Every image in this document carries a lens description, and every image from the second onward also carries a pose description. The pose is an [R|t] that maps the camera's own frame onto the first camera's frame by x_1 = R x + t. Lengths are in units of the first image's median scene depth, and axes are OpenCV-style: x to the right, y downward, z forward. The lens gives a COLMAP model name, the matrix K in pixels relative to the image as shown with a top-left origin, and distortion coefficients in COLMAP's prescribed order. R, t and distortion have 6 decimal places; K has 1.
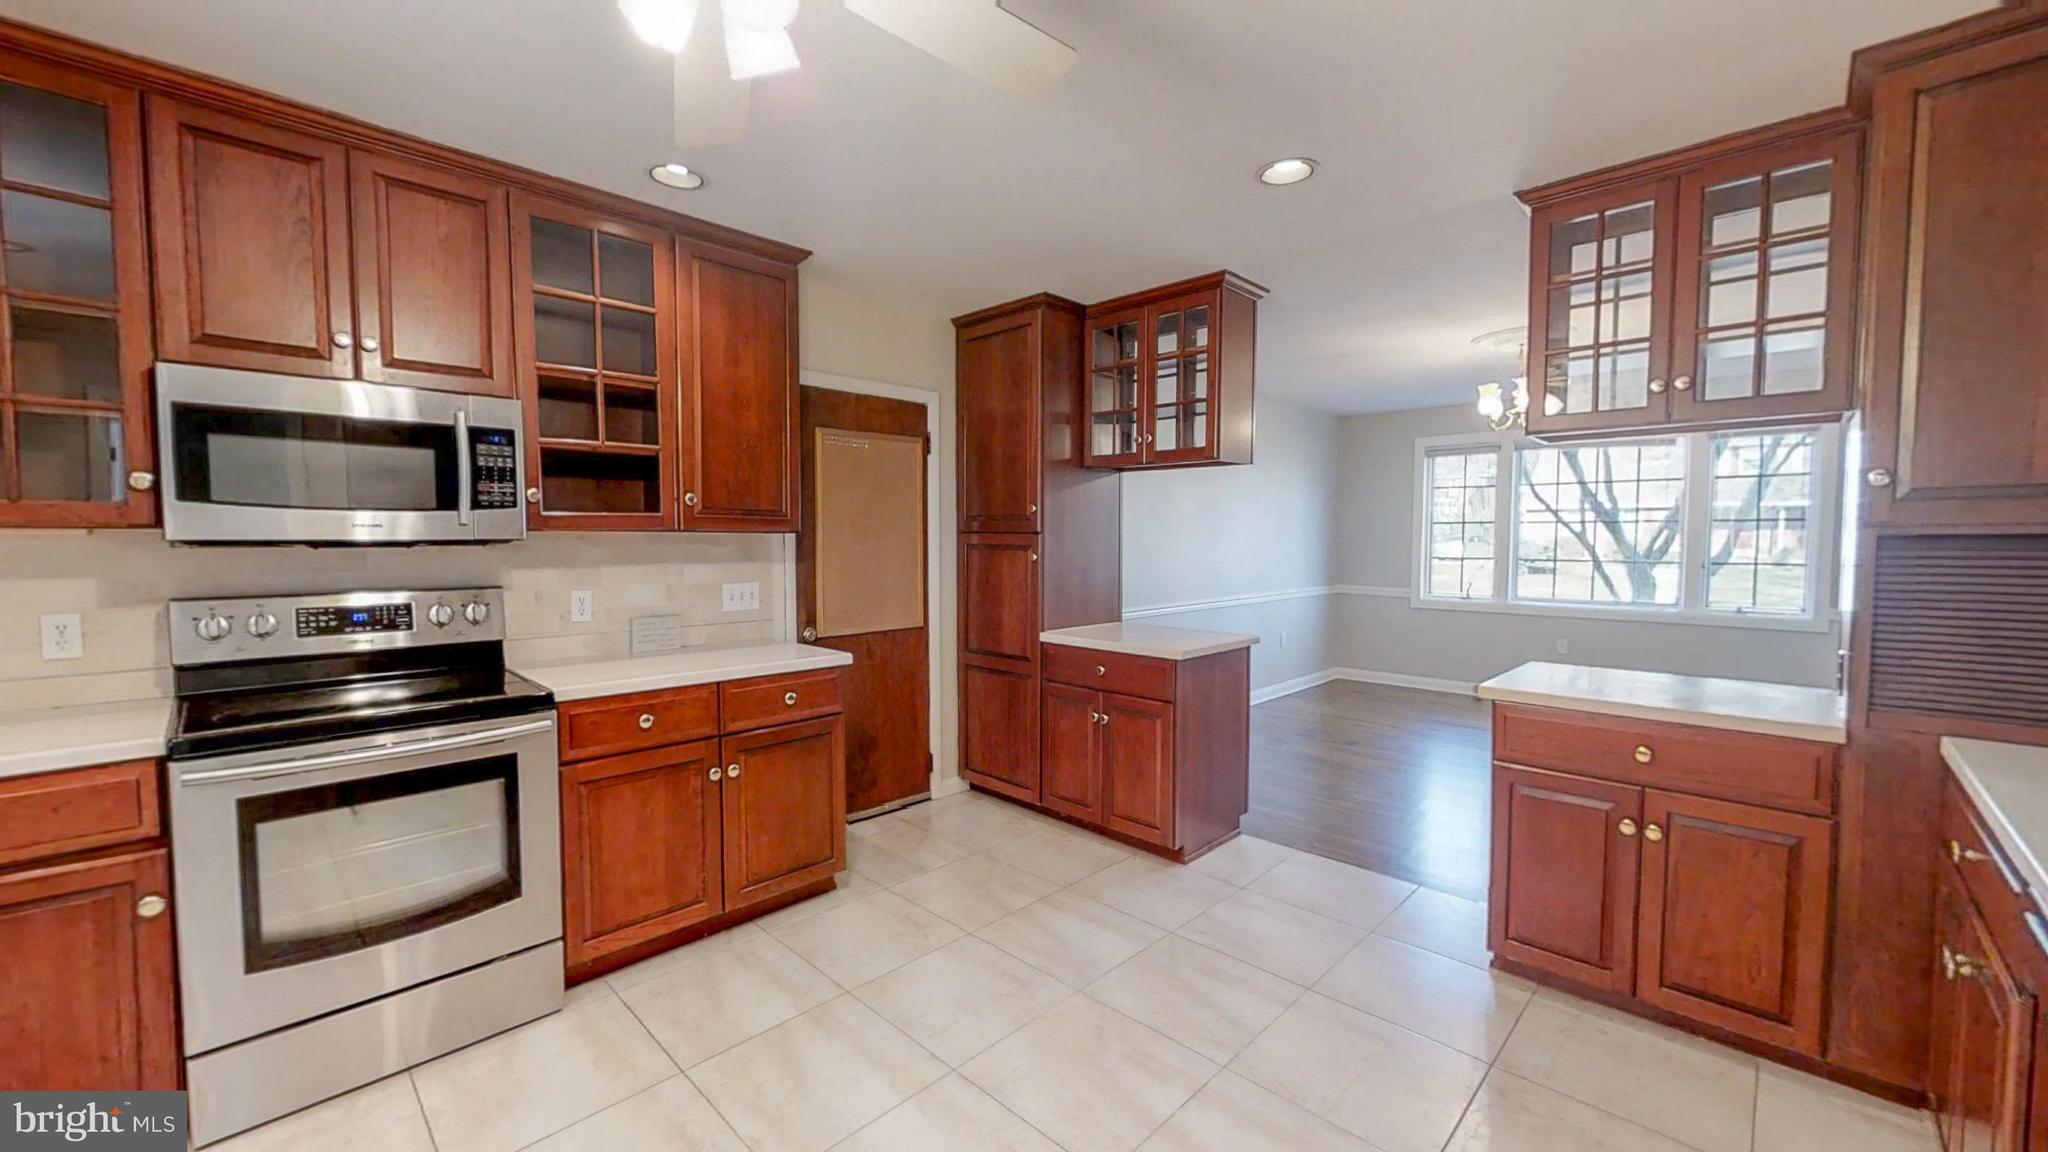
lens RADIAL K [[788.4, 0, 1024.5], [0, 788.4, 577.5], [0, 0, 1]] dist [-0.002089, 0.001252]
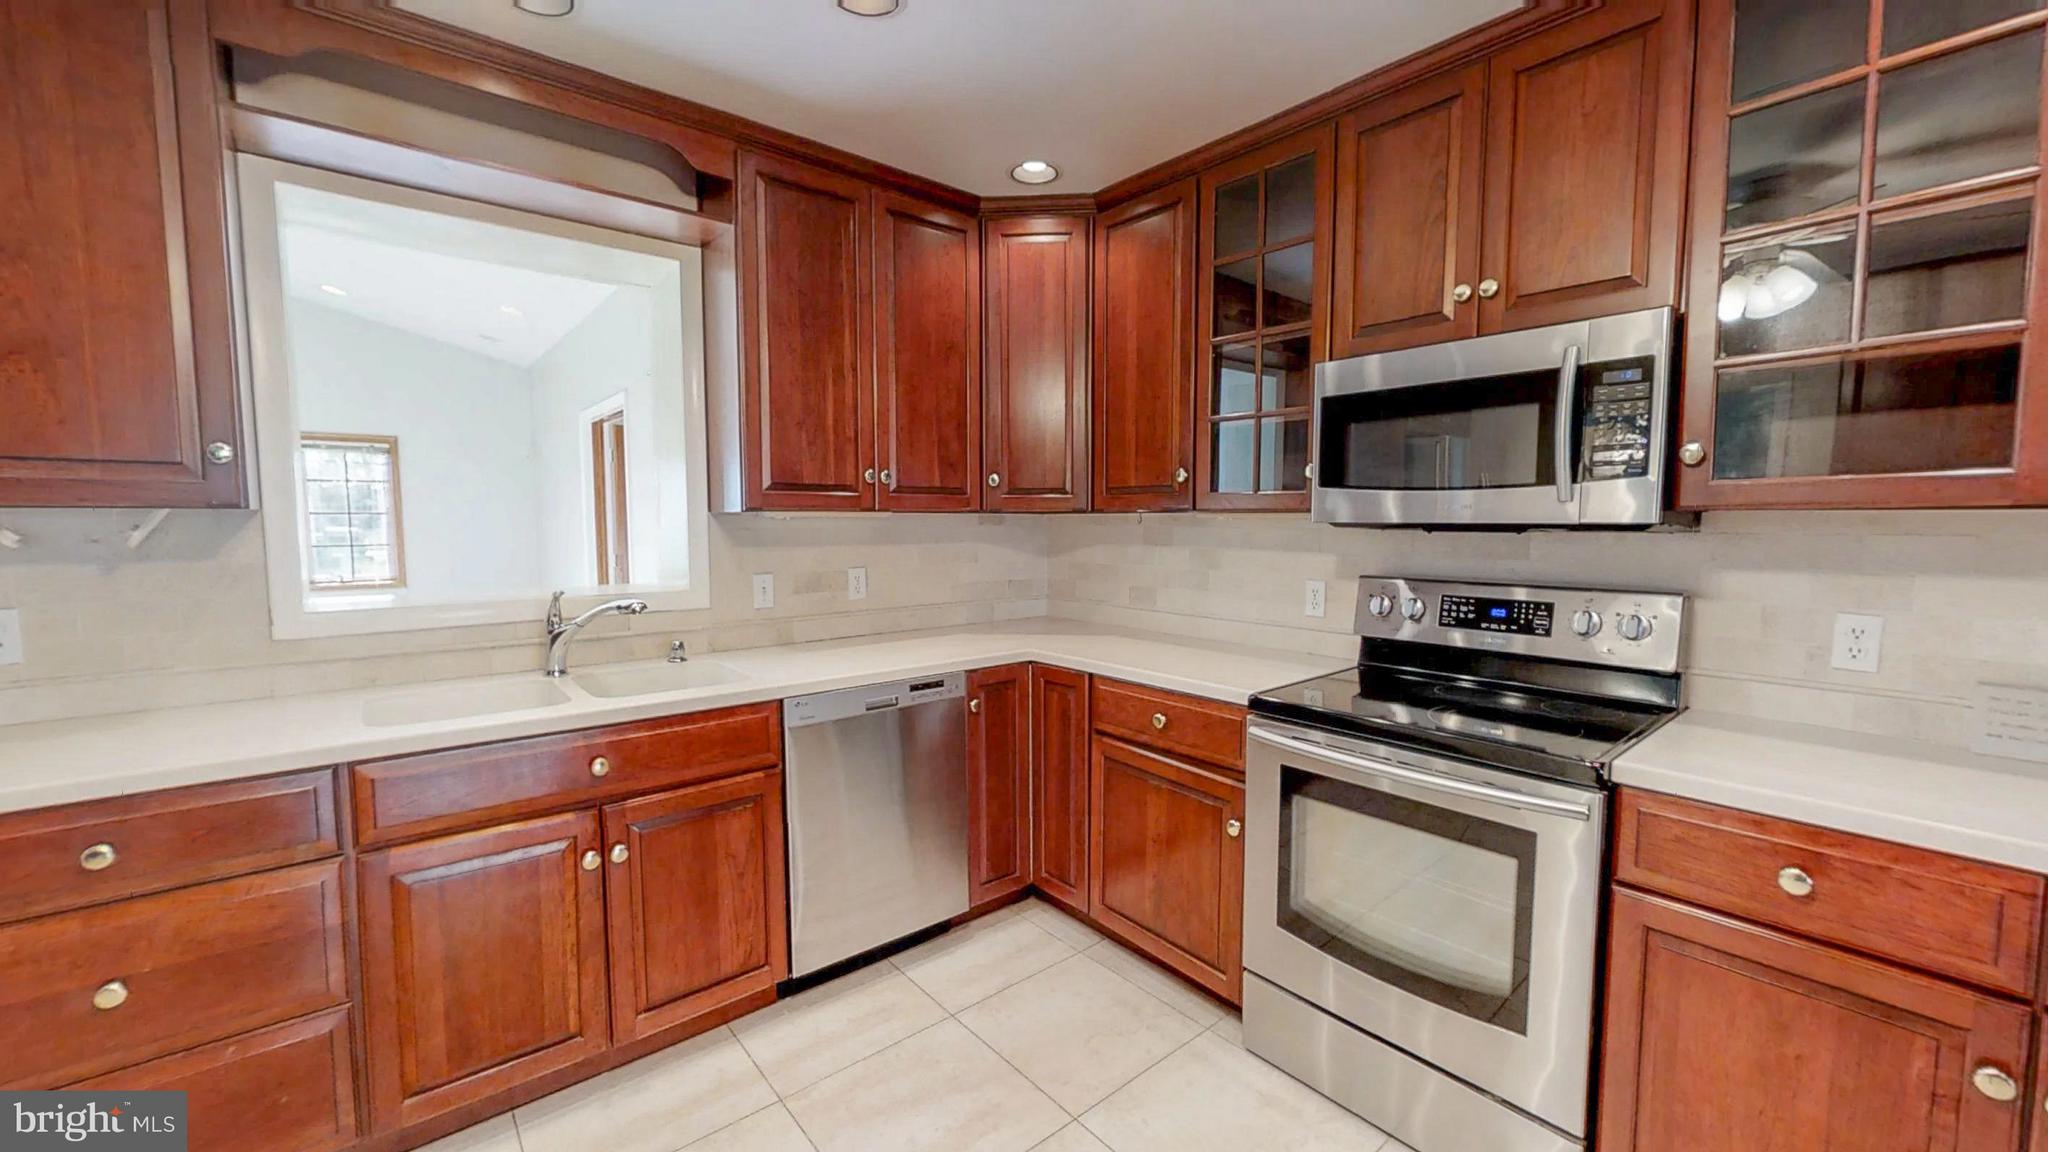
lens RADIAL K [[788.4, 0, 1022.1], [0, 788.4, 576.5], [0, 0, 1]] dist [-0.002089, 0.001252]
pose [[-0.103894, 0.073888, -0.991840, 0.070534], [-0.047969, 0.995704, 0.079201, -0.034100], [0.993431, 0.055806, -0.099903, 0.581355]]
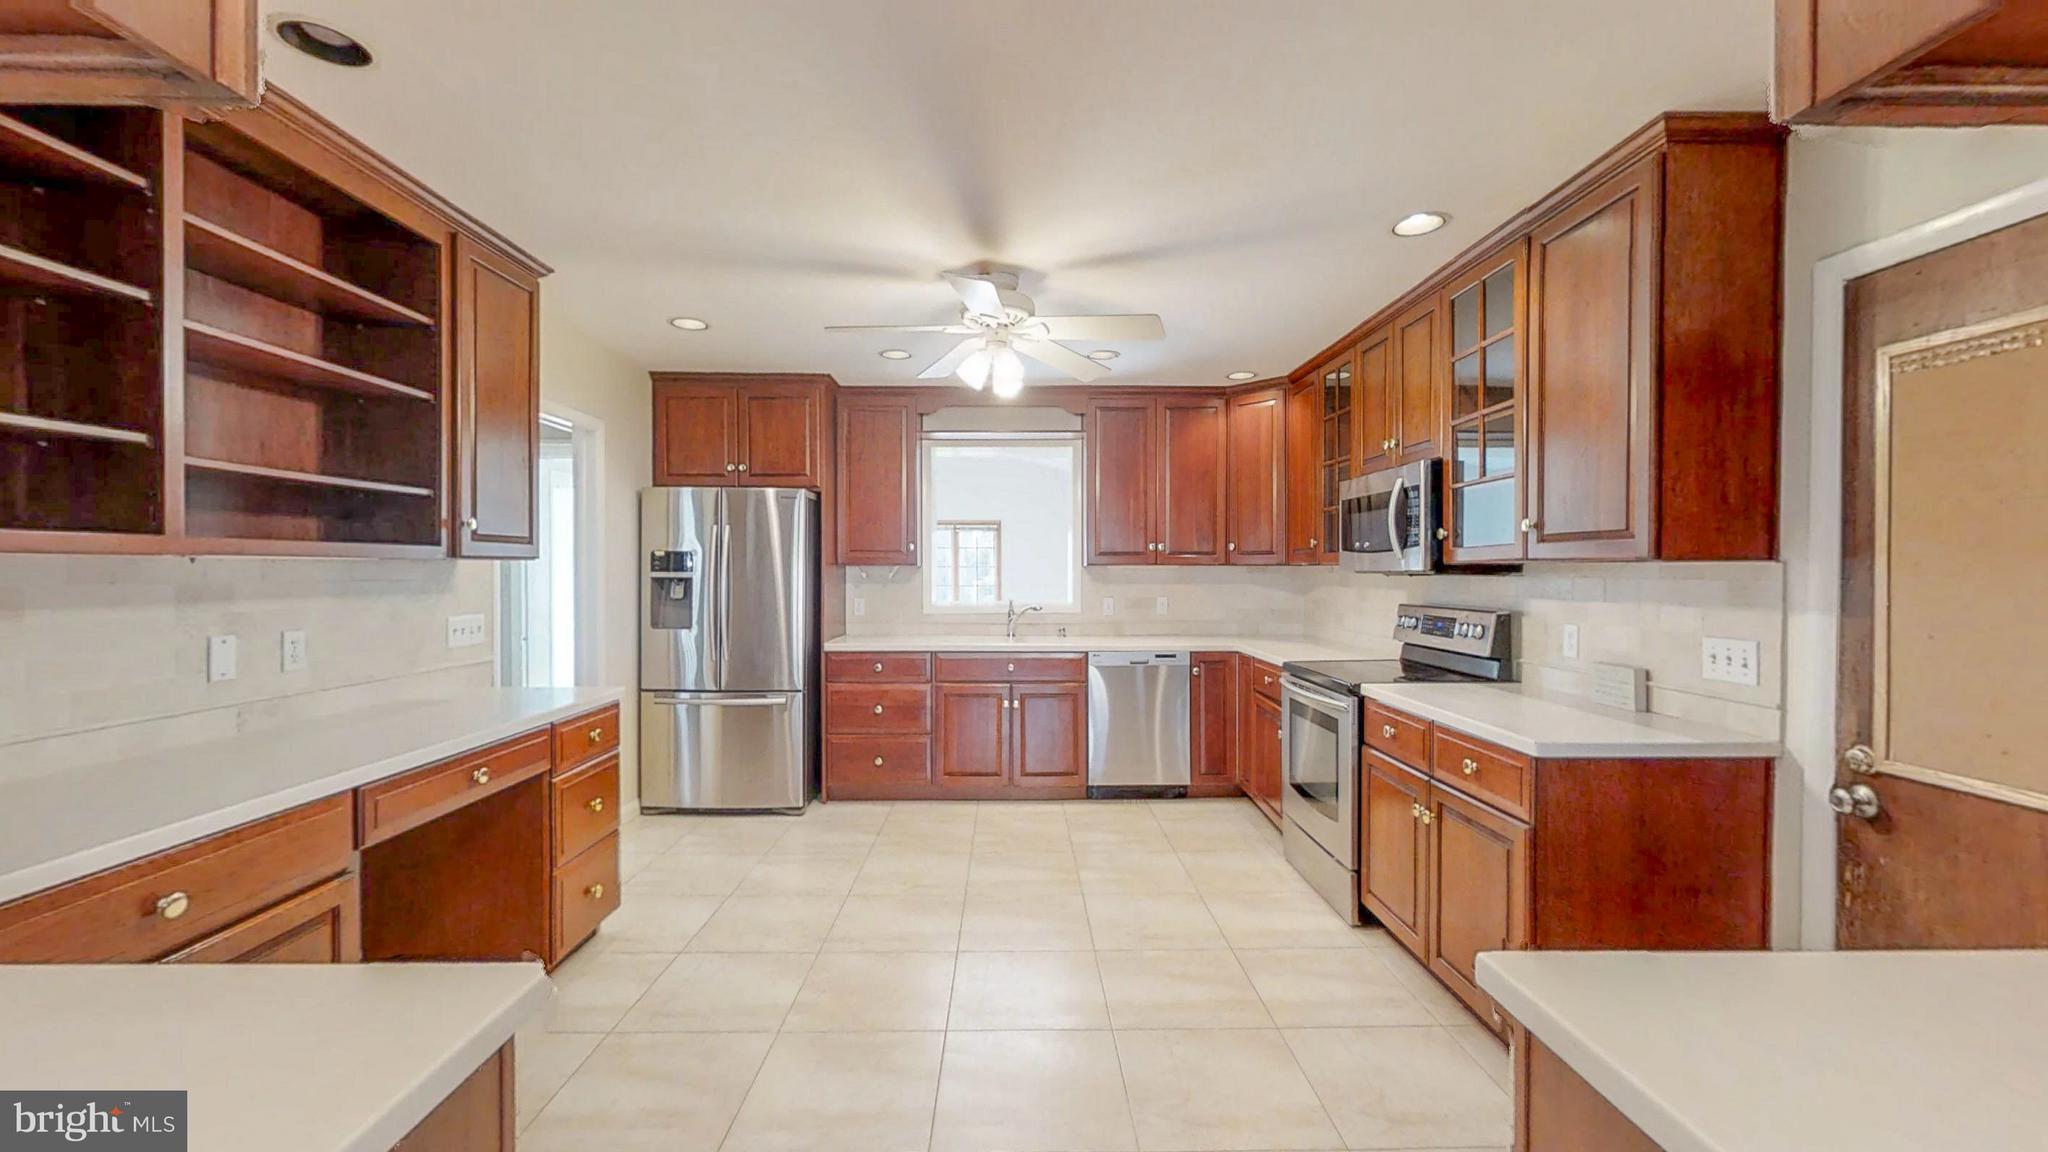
lens RADIAL K [[788.4, 0, 1023.7], [0, 788.4, 572.8], [0, 0, 1]] dist [-0.002089, 0.001252]
pose [[-0.705764, 0.003203, -0.708439, 0.736022], [-0.034138, 0.998674, 0.038525, -0.076558], [0.707624, 0.051375, -0.704719, 1.514828]]
